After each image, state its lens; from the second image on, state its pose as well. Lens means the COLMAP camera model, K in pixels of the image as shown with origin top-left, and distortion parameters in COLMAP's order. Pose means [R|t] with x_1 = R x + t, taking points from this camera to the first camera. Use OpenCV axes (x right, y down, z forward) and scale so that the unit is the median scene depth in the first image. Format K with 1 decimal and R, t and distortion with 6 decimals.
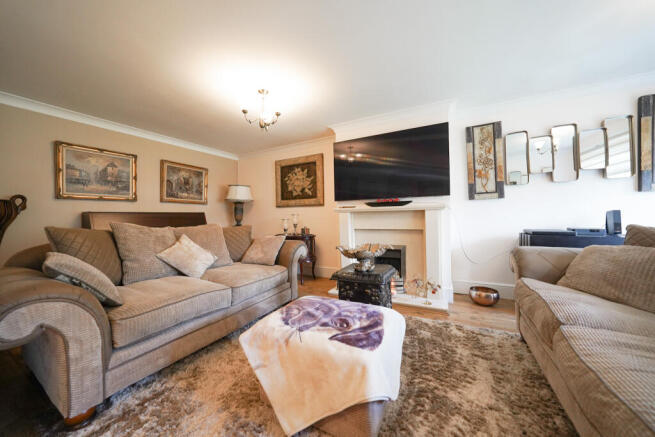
lens RADIAL K [[230.2, 0, 331.1], [0, 230.2, 214.8], [0, 0, 1]] dist [-0.036228, 0.008517]
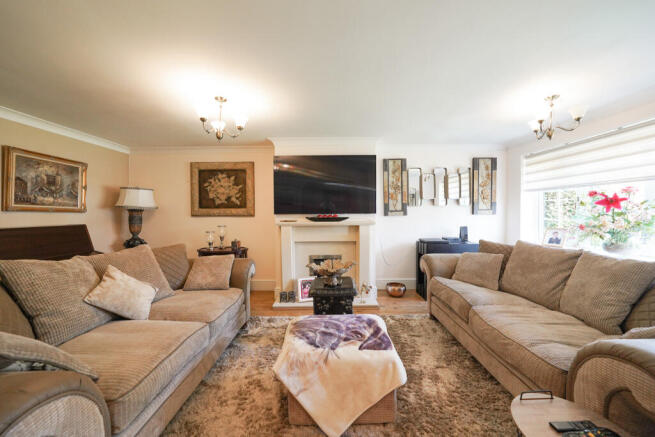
lens RADIAL K [[230.2, 0, 331.1], [0, 230.2, 214.8], [0, 0, 1]] dist [-0.036228, 0.008517]
pose [[0.883044, 0.009238, 0.469199, -0.292973], [-0.012321, 0.999918, 0.003503, -0.078989], [-0.469129, -0.008874, 0.883085, -0.008723]]
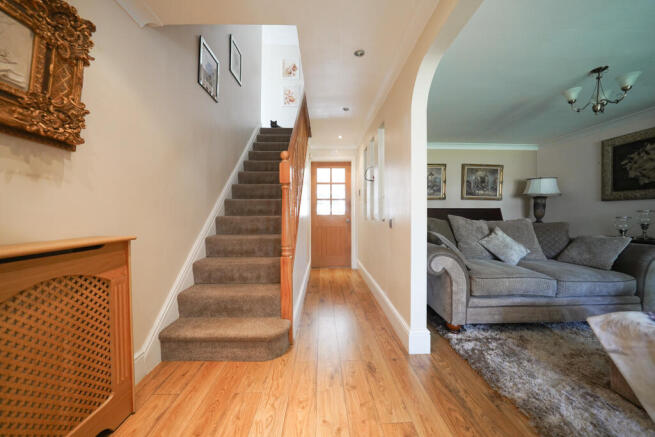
lens RADIAL K [[233.3, 0, 333.8], [0, 233.3, 215.6], [0, 0, 1]] dist [-0.000803, 0.000124]
pose [[0.499991, 0.026736, -0.865618, -0.017242], [-0.003661, 0.999580, 0.028759, -0.004303], [0.866023, -0.011210, 0.499878, -0.293949]]
